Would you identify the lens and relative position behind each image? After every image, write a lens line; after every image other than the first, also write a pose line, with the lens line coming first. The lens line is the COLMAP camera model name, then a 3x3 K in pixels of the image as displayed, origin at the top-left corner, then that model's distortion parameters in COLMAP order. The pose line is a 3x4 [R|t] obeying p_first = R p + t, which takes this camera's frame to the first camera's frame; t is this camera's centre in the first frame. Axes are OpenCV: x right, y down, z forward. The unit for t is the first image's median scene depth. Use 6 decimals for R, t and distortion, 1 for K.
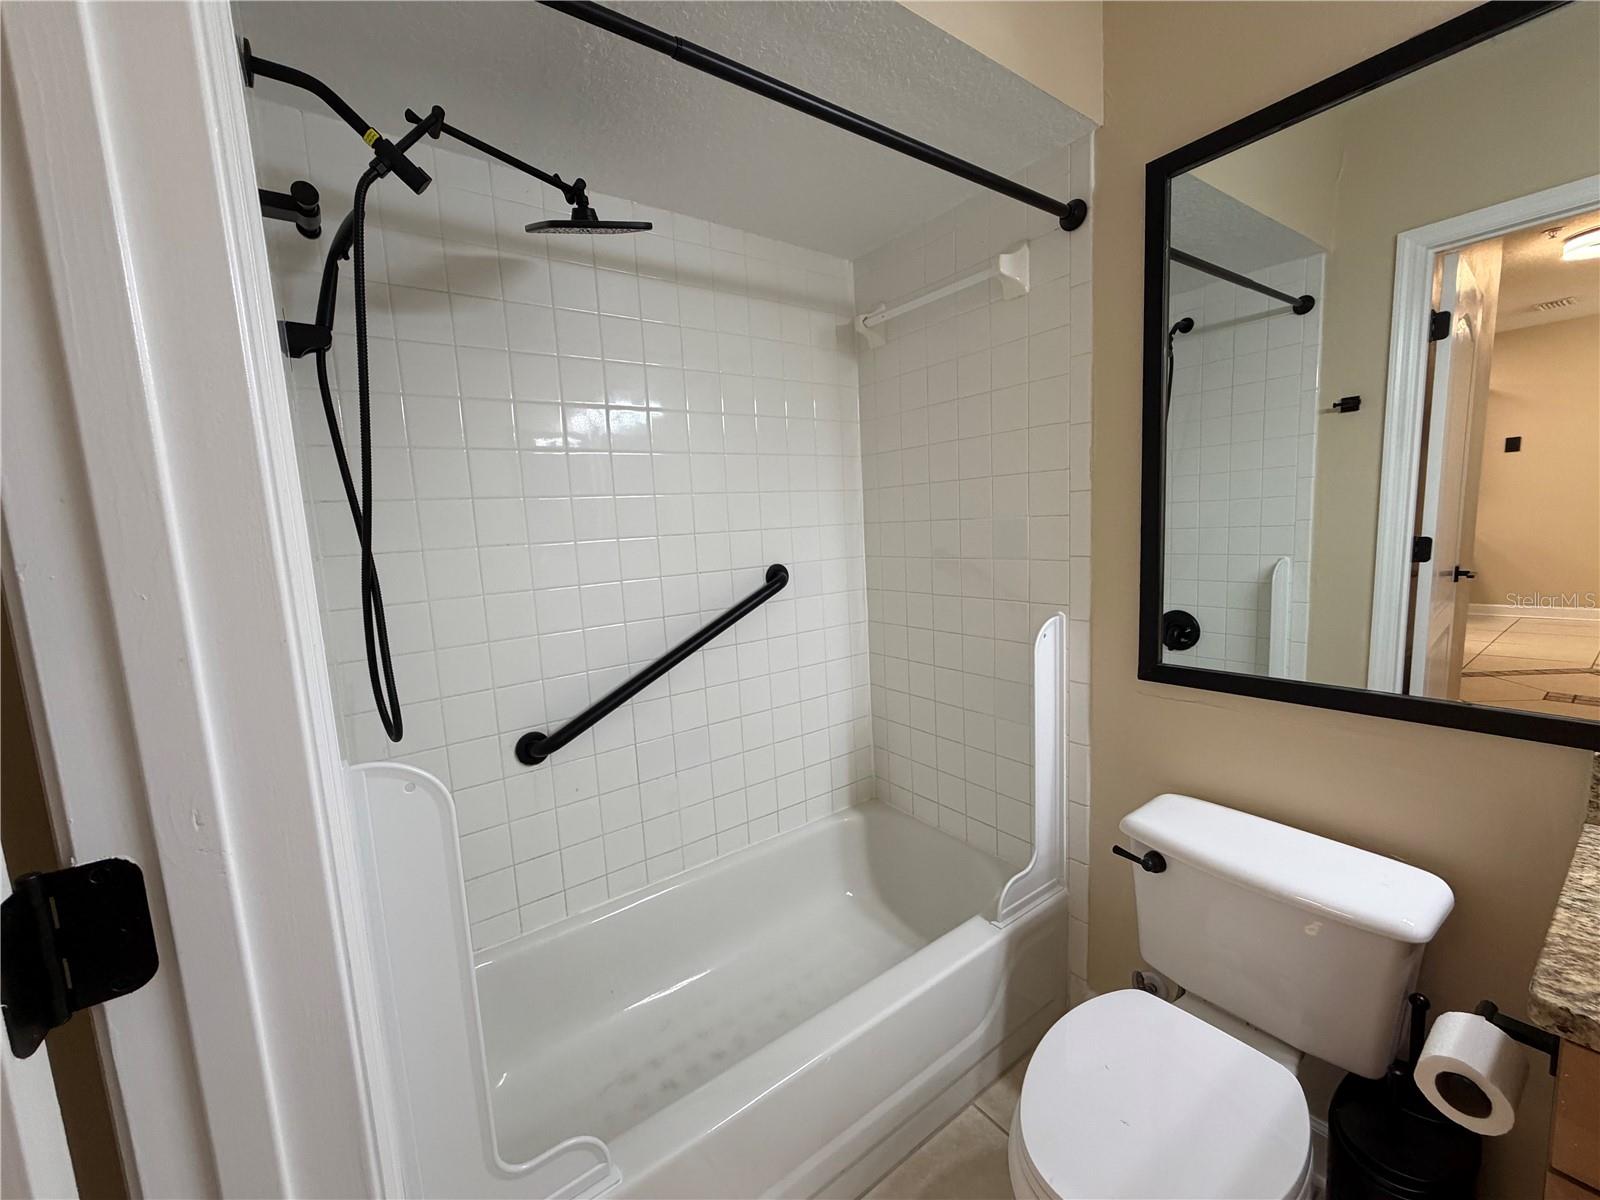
lens RADIAL K [[642.7, 0, 794.9], [0, 642.7, 605.9], [0, 0, 1]] dist [0.001838, 0.001817]
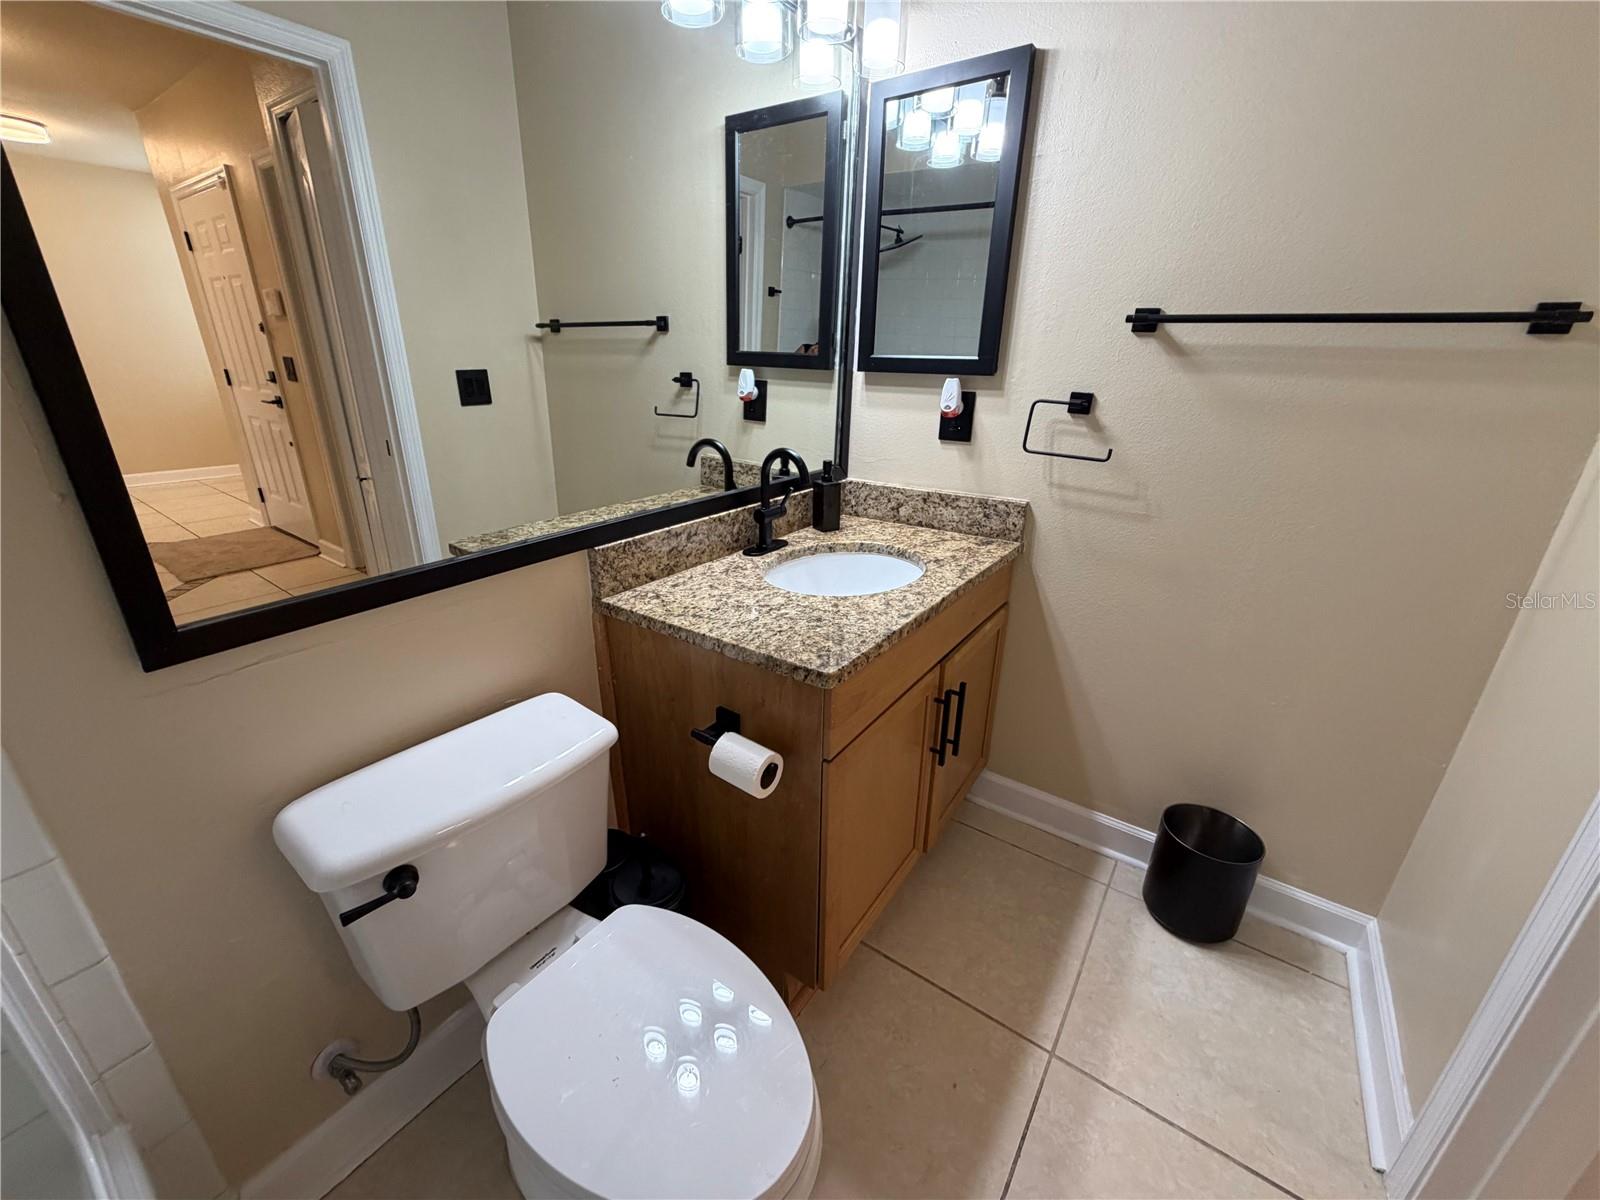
lens RADIAL K [[642.7, 0, 795.3], [0, 642.7, 597.9], [0, 0, 1]] dist [0.001838, 0.001817]
pose [[-0.319122, -0.297288, 0.899878, -0.052836], [0.125759, 0.927845, 0.351125, -0.036745], [-0.939333, 0.225219, -0.258709, 0.394046]]
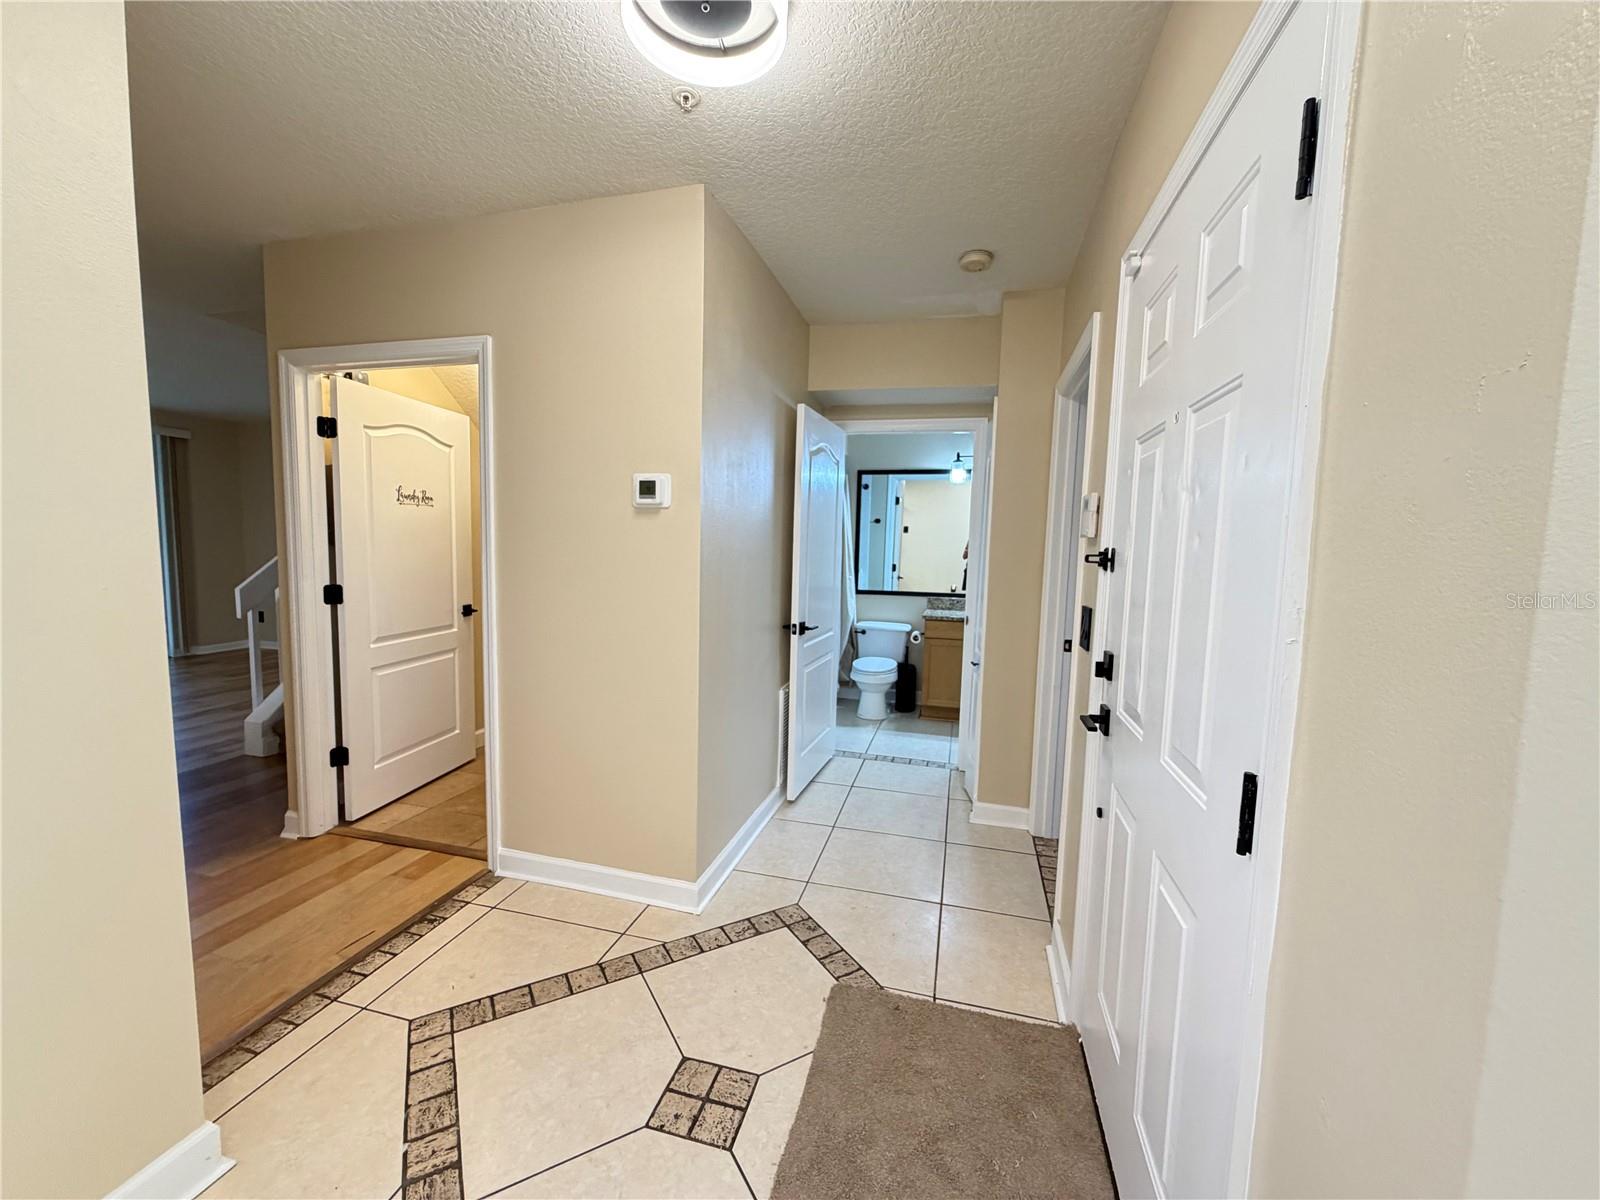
lens RADIAL K [[642.7, 0, 794.7], [0, 642.7, 602.0], [0, 0, 1]] dist [0.001838, 0.001817]
pose [[0.780622, 0.013090, 0.624866, -1.371848], [0.017913, 0.998901, -0.043304, 0.206003], [-0.624746, 0.044998, 0.779530, -1.141450]]
